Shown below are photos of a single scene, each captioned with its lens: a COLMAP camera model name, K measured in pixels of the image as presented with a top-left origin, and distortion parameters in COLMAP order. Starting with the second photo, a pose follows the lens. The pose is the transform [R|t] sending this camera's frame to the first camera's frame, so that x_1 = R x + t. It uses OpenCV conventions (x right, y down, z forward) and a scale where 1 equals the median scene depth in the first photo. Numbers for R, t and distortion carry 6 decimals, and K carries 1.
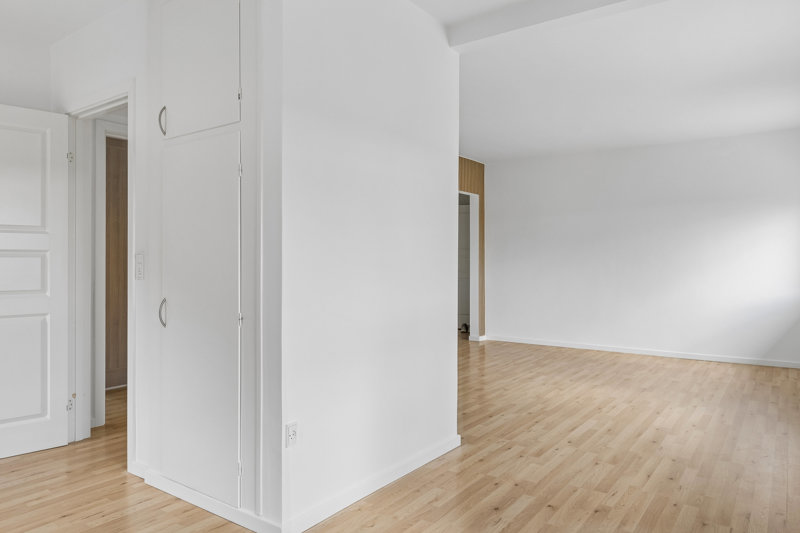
lens RADIAL K [[536.8, 0, 398.0], [0, 536.8, 263.4], [0, 0, 1]] dist [0.002442, 0.000538]
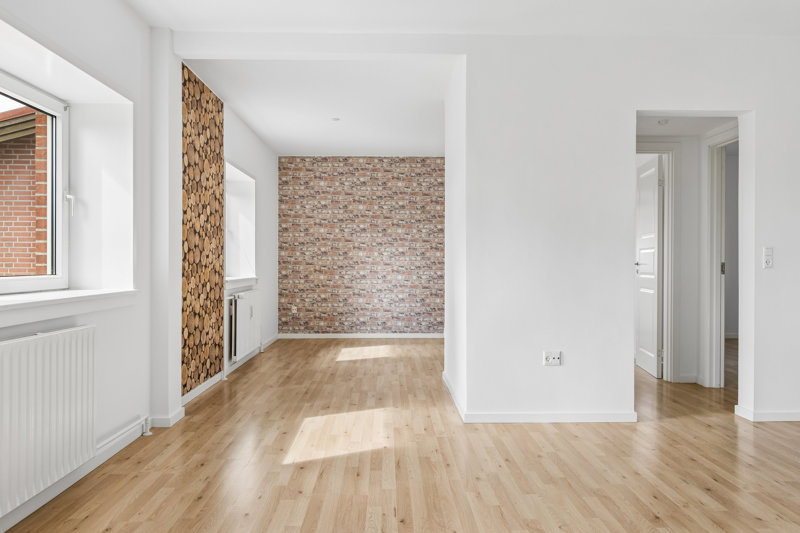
lens RADIAL K [[571.0, 0, 398.6], [0, 571.0, 268.0], [0, 0, 1]] dist [0.006071, -0.004401]
pose [[-0.794097, 0.004665, -0.607774, 0.851007], [-0.005536, 0.999874, 0.014907, 0.013859], [0.607766, 0.015202, -0.793970, 1.702780]]
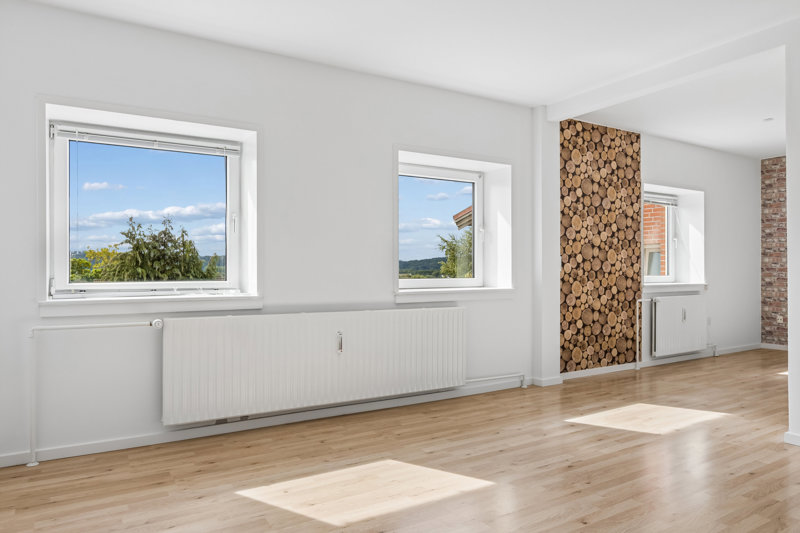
lens RADIAL K [[544.5, 0, 398.5], [0, 544.5, 270.7], [0, 0, 1]] dist [-0.001647, -0.000735]
pose [[-0.927934, 0.004379, 0.372719, 0.377910], [0.006806, 0.999963, 0.005197, 0.013052], [-0.372683, 0.007359, -0.927930, 2.058618]]
